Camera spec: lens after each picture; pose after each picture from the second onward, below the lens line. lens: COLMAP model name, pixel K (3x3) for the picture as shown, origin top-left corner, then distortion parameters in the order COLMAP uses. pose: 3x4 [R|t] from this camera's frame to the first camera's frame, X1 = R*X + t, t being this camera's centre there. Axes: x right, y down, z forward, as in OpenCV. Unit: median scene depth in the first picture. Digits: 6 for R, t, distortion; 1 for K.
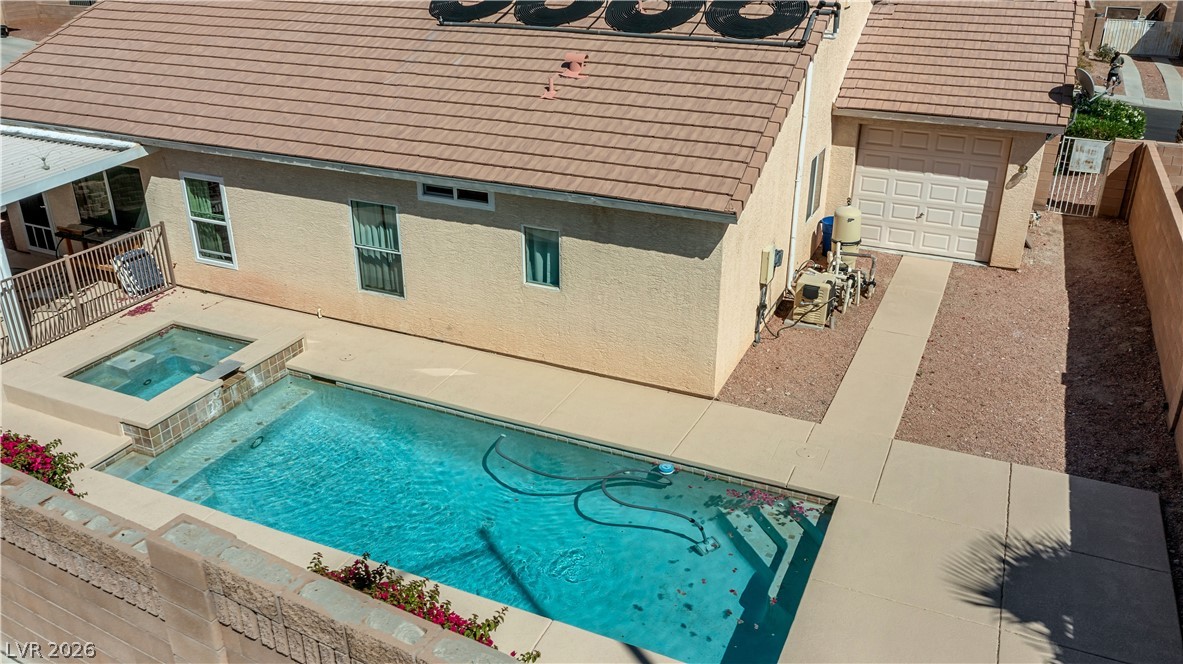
lens RADIAL K [[935.7, 0, 591.5], [0, 935.7, 332.0], [0, 0, 1]] dist [-0.019608, 0.007657]
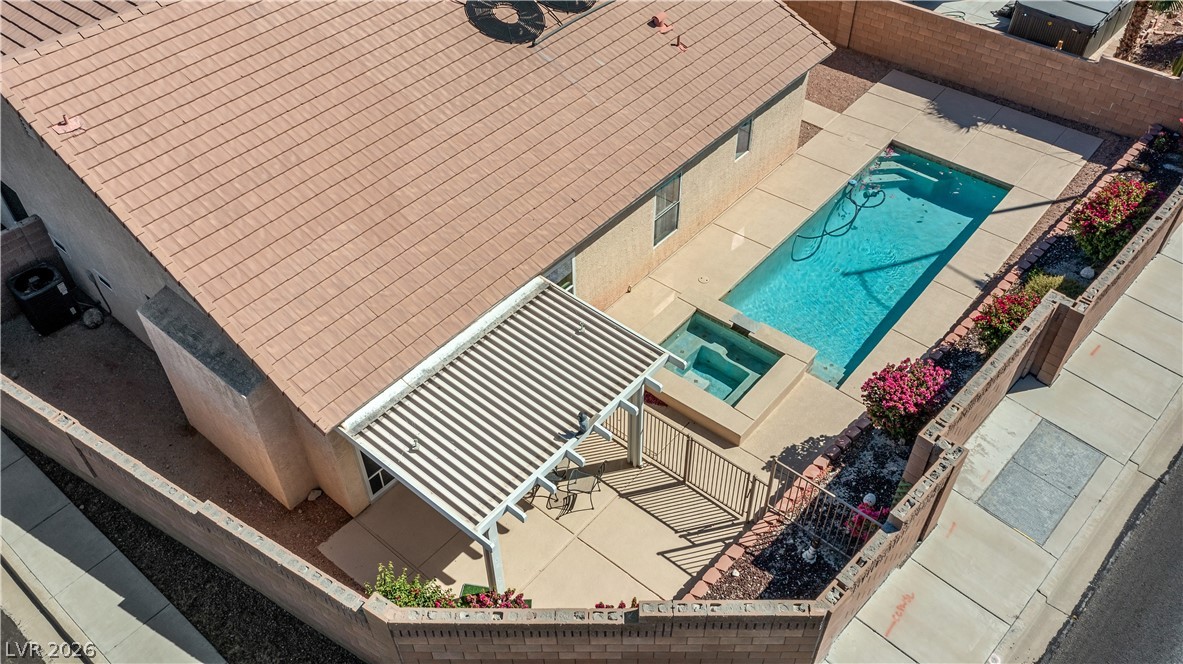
lens RADIAL K [[935.7, 0, 591.5], [0, 935.7, 332.0], [0, 0, 1]] dist [-0.019608, 0.007657]
pose [[0.267688, -0.676137, 0.686427, -1.327786], [0.416363, 0.723649, 0.550431, -0.764233], [-0.868899, 0.138459, 0.475231, 0.481047]]
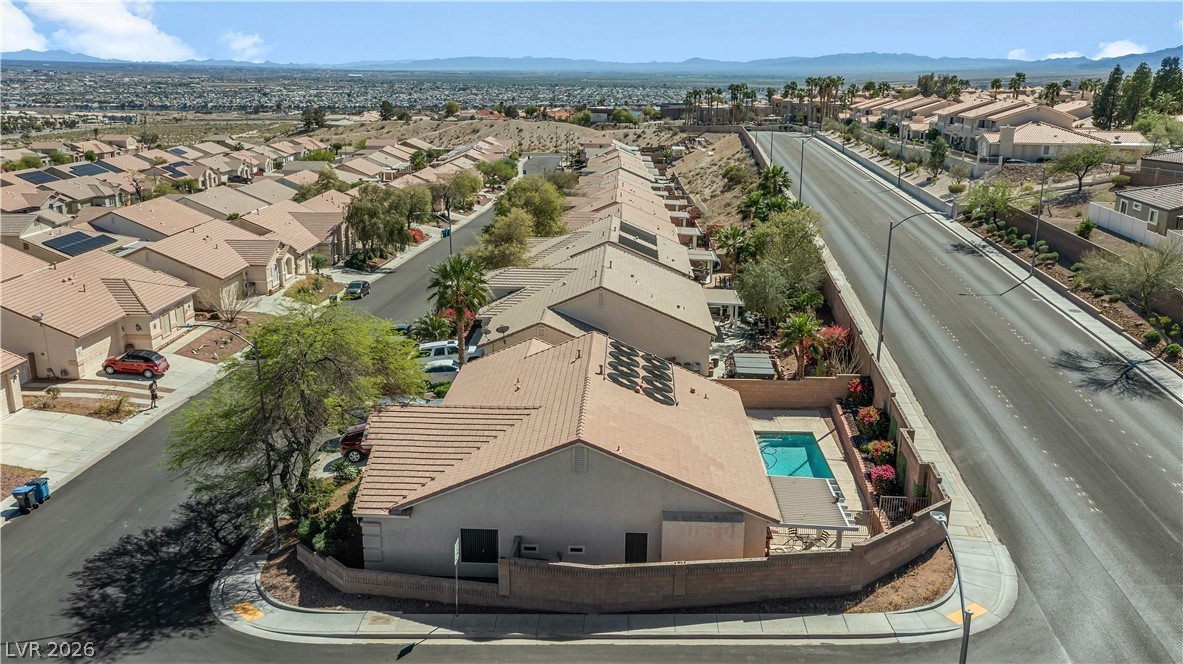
lens RADIAL K [[952.1, 0, 591.5], [0, 952.1, 332.0], [0, 0, 1]] dist [-0.014877, 0.003078]
pose [[-0.378550, -0.253758, 0.890116, -2.738792], [0.381202, 0.833592, 0.399762, -1.894774], [-0.843436, 0.490644, -0.218823, 1.905759]]
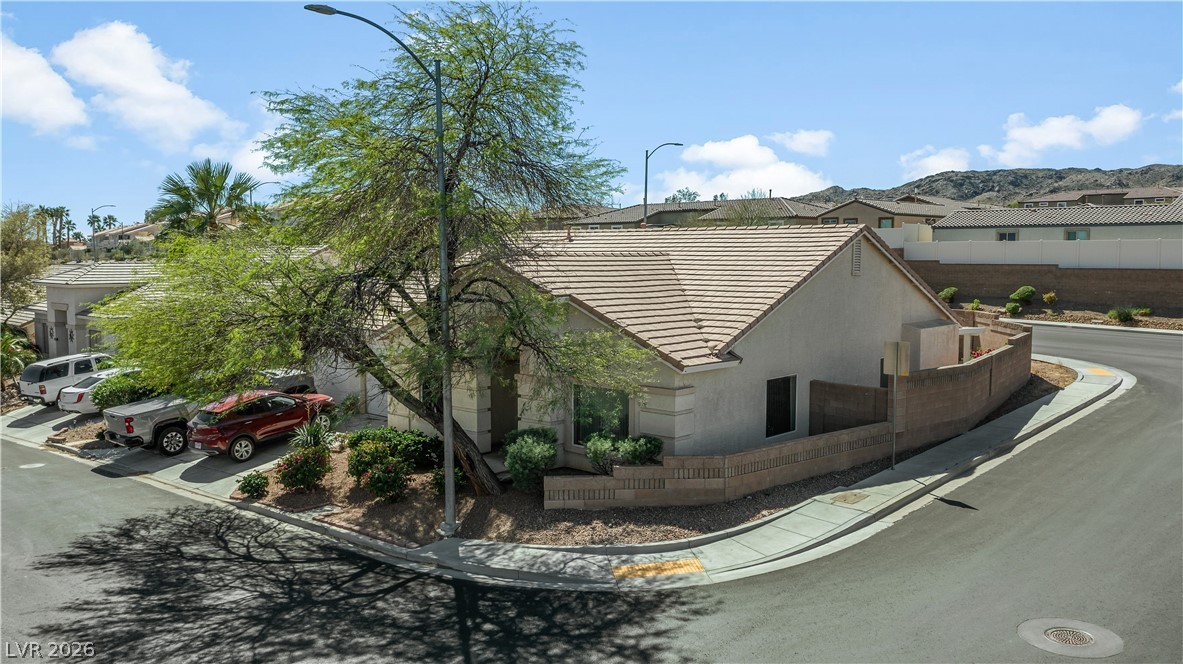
lens RADIAL K [[935.7, 0, 591.5], [0, 935.7, 332.0], [0, 0, 1]] dist [-0.019608, 0.007657]
pose [[-0.952373, -0.026951, 0.303744, -0.648251], [0.126434, 0.871533, 0.473756, -1.440961], [-0.277490, 0.489596, -0.826616, 3.293747]]
